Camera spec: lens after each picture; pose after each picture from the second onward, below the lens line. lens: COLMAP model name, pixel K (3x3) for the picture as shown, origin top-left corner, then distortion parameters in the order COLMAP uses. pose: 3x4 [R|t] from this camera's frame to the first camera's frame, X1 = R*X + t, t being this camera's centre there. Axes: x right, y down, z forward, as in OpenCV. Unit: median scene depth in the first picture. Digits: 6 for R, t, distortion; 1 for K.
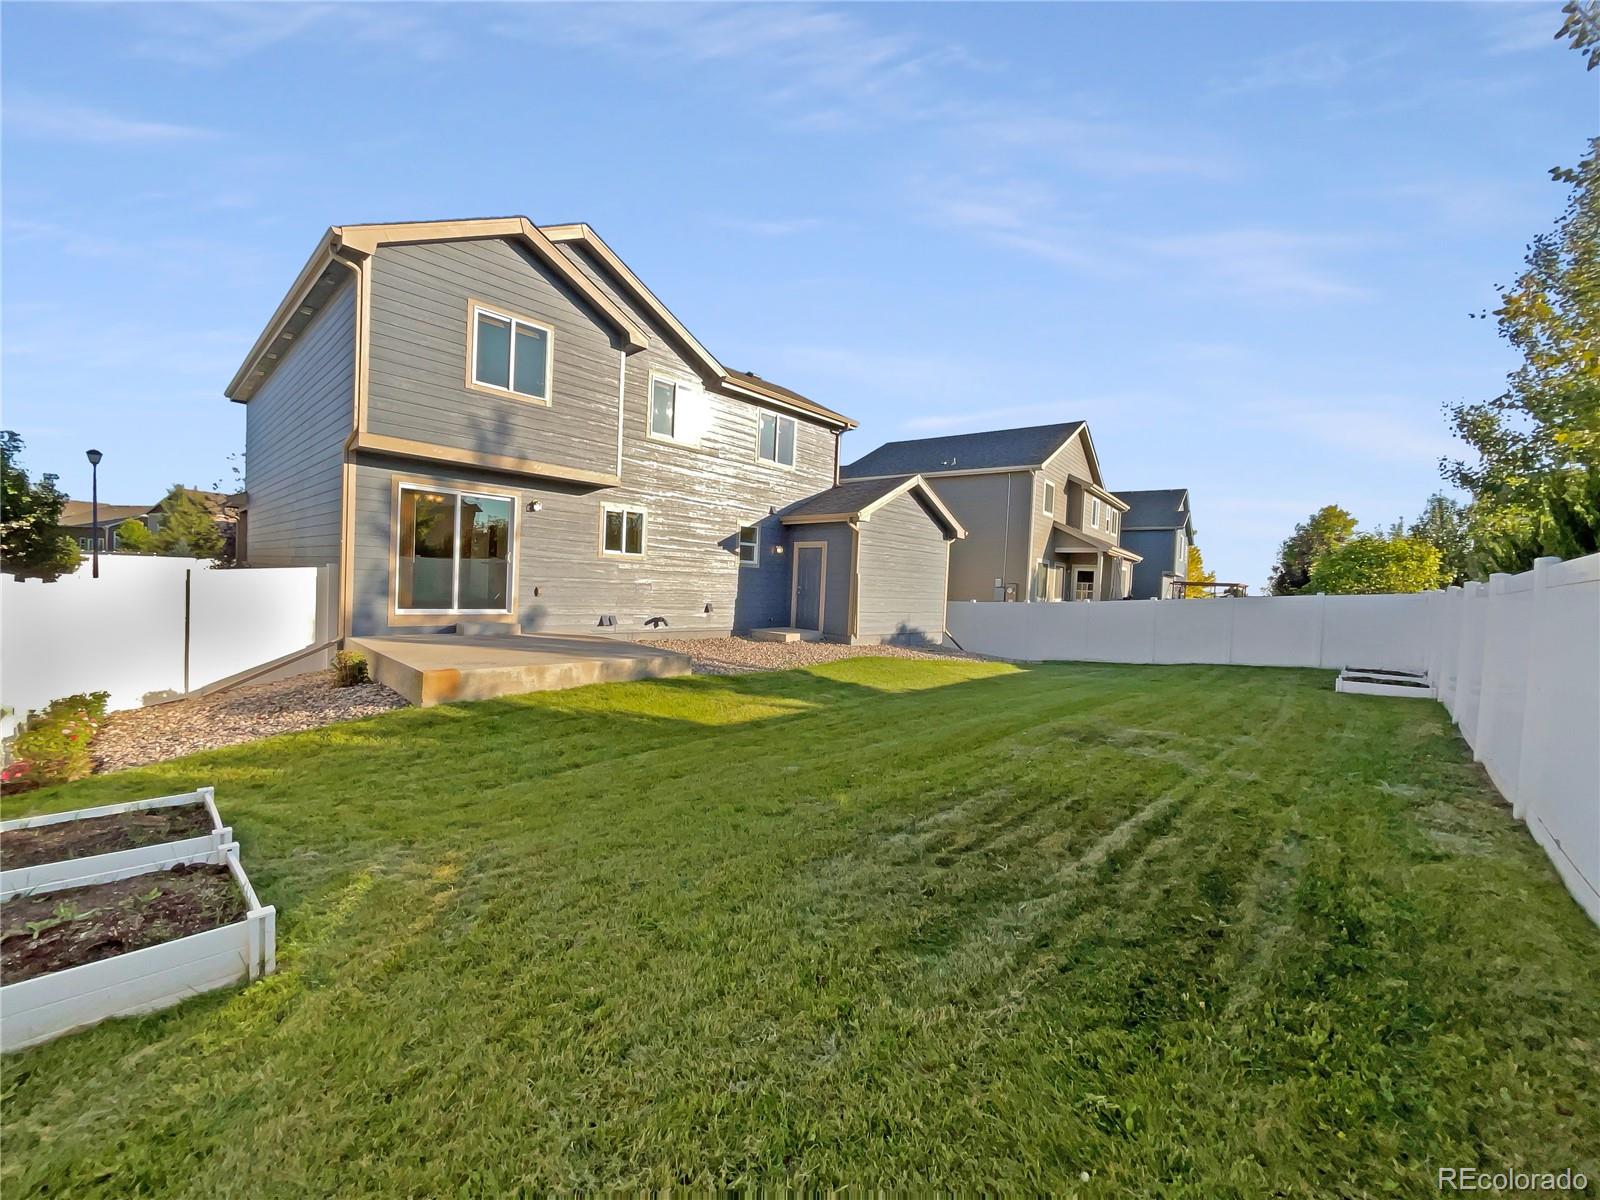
lens RADIAL K [[611.4, 0, 800.0], [0, 611.4, 600.0], [0, 0, 1]] dist [0.007627, 0.000134]
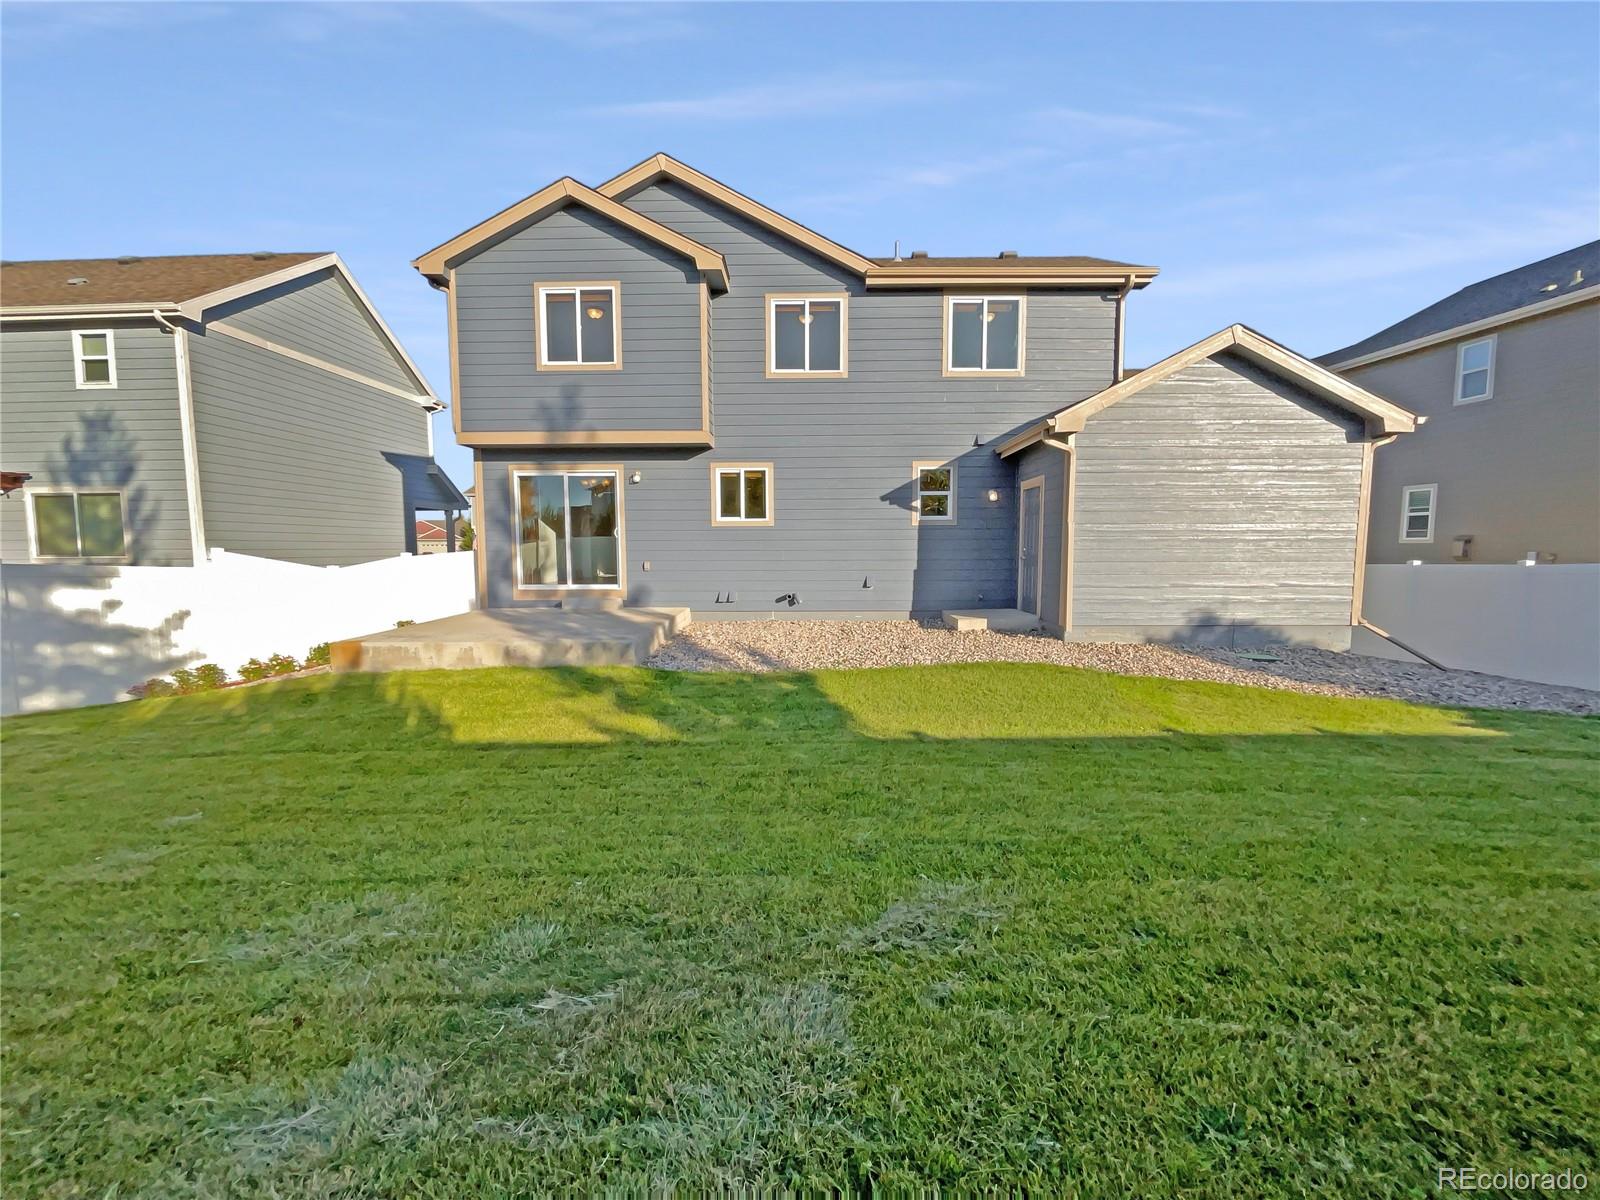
lens RADIAL K [[611.4, 0, 800.0], [0, 611.4, 600.0], [0, 0, 1]] dist [0.007627, 0.000134]
pose [[0.688940, 0.016680, -0.724627, 0.351987], [0.012669, 0.999305, 0.035048, 0.007436], [0.724708, -0.033327, 0.688250, 0.400405]]
